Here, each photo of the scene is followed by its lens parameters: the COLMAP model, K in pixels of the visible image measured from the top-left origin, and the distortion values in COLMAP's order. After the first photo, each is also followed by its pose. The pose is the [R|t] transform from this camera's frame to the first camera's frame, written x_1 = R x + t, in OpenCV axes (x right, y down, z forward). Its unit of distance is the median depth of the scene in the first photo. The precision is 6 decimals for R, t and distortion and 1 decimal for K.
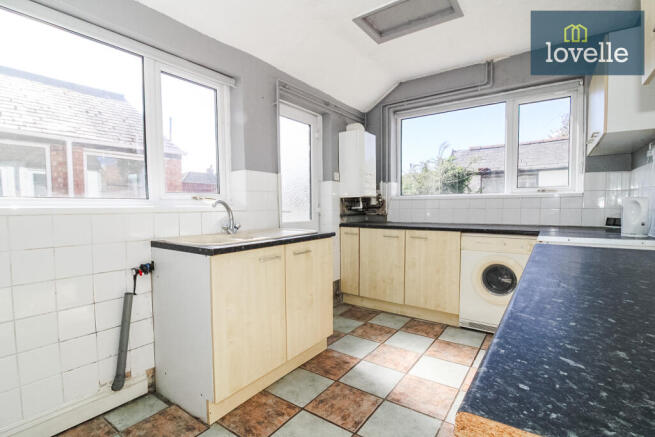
lens RADIAL K [[321.2, 0, 330.7], [0, 321.2, 221.3], [0, 0, 1]] dist [-0.001322, -0.000513]
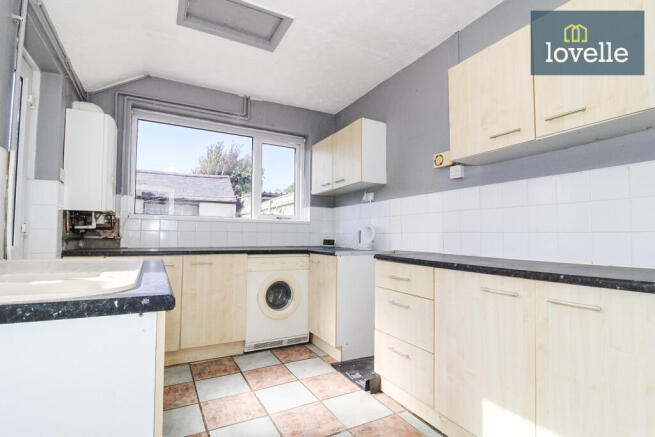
lens RADIAL K [[321.2, 0, 330.7], [0, 321.2, 221.3], [0, 0, 1]] dist [-0.001322, -0.000513]
pose [[0.427898, 0.053336, 0.902252, -0.359251], [0.032438, 0.996708, -0.074304, 0.013624], [-0.903245, 0.061062, 0.424759, 0.315183]]
